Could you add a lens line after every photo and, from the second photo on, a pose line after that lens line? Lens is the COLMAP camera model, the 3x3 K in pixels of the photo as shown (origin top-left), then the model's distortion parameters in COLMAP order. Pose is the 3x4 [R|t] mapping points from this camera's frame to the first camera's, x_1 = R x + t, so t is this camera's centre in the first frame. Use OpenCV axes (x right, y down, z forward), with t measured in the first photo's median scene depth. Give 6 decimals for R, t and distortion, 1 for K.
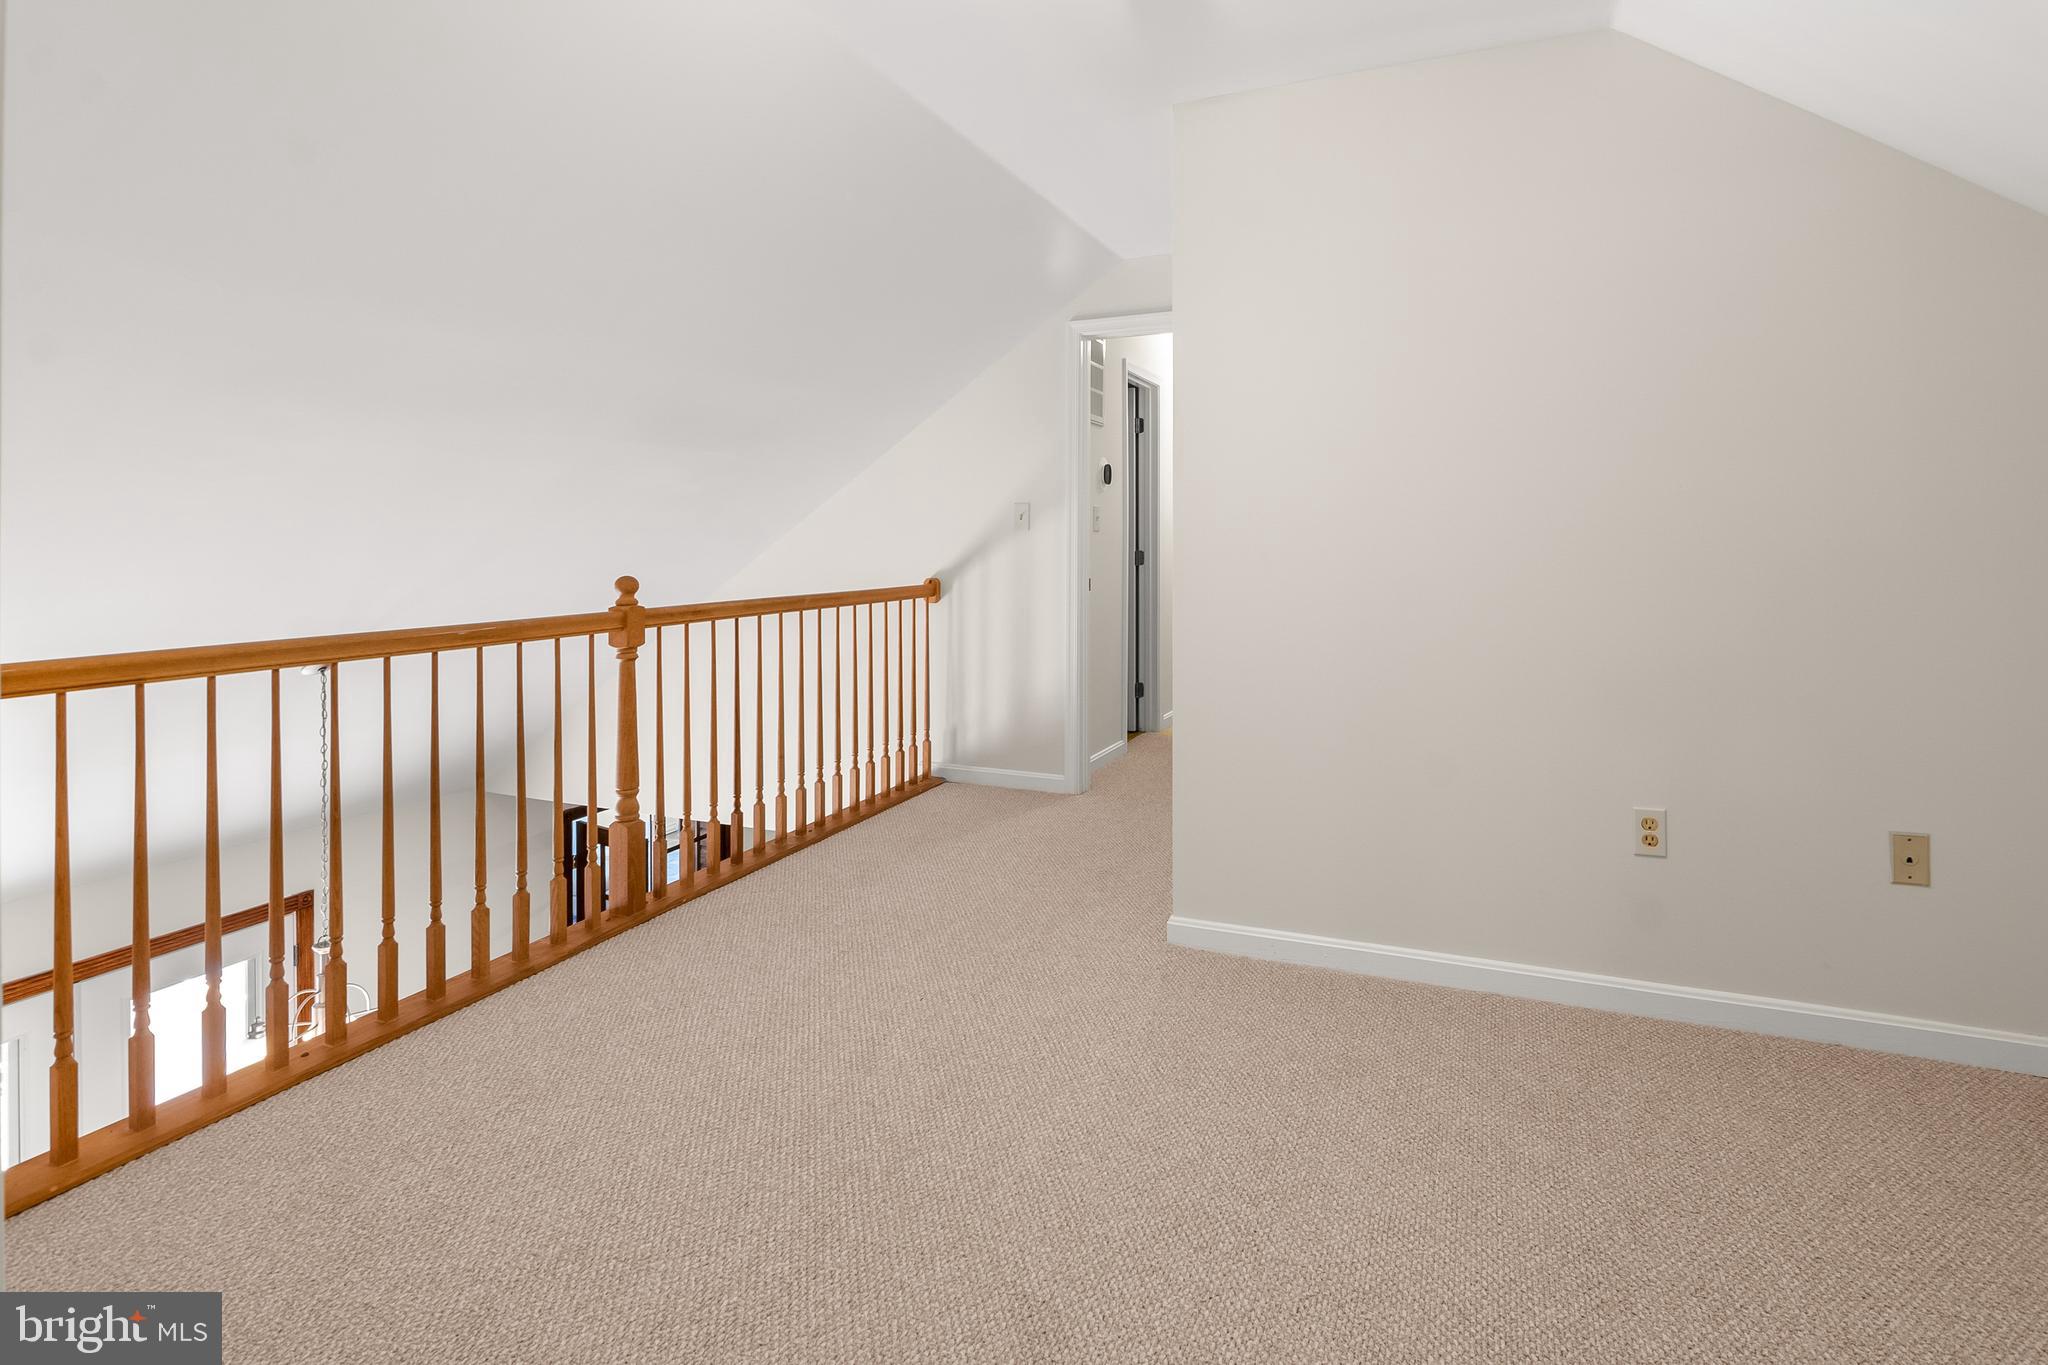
lens RADIAL K [[987.1, 0, 1025.9], [0, 987.1, 675.5], [0, 0, 1]] dist [-0.002445, -0.004529]
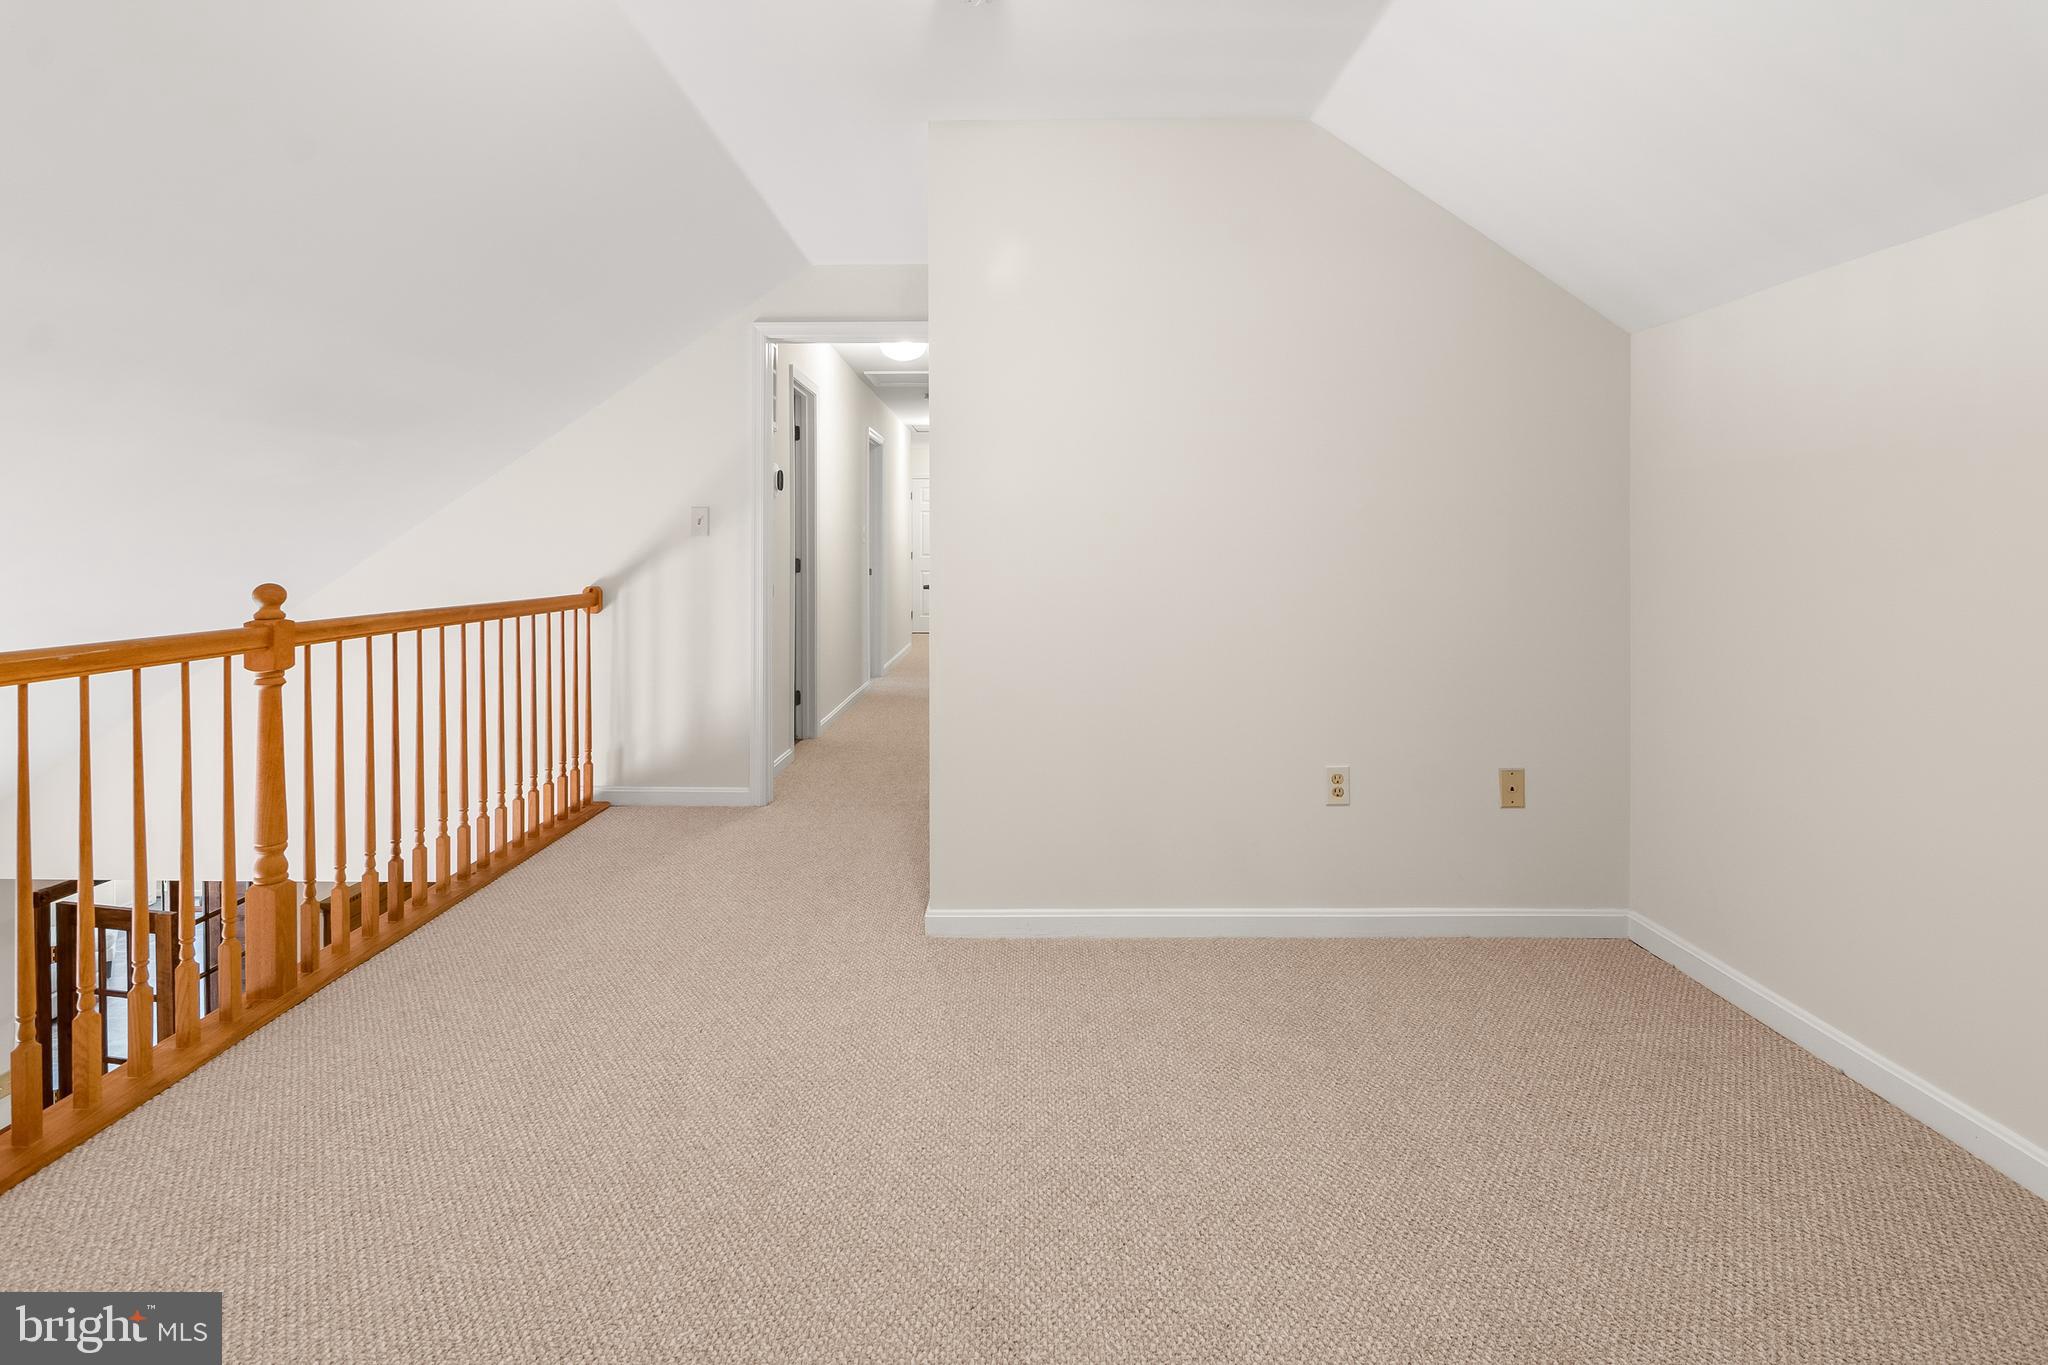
lens RADIAL K [[963.0, 0, 1024.0], [0, 963.0, 682.5], [0, 0, 1]] dist [0.000413, -0.006627]
pose [[0.926572, -0.045352, 0.373373, -0.116388], [0.045215, 0.998936, 0.009130, 0.002018], [-0.373389, 0.008422, 0.927637, 0.025590]]
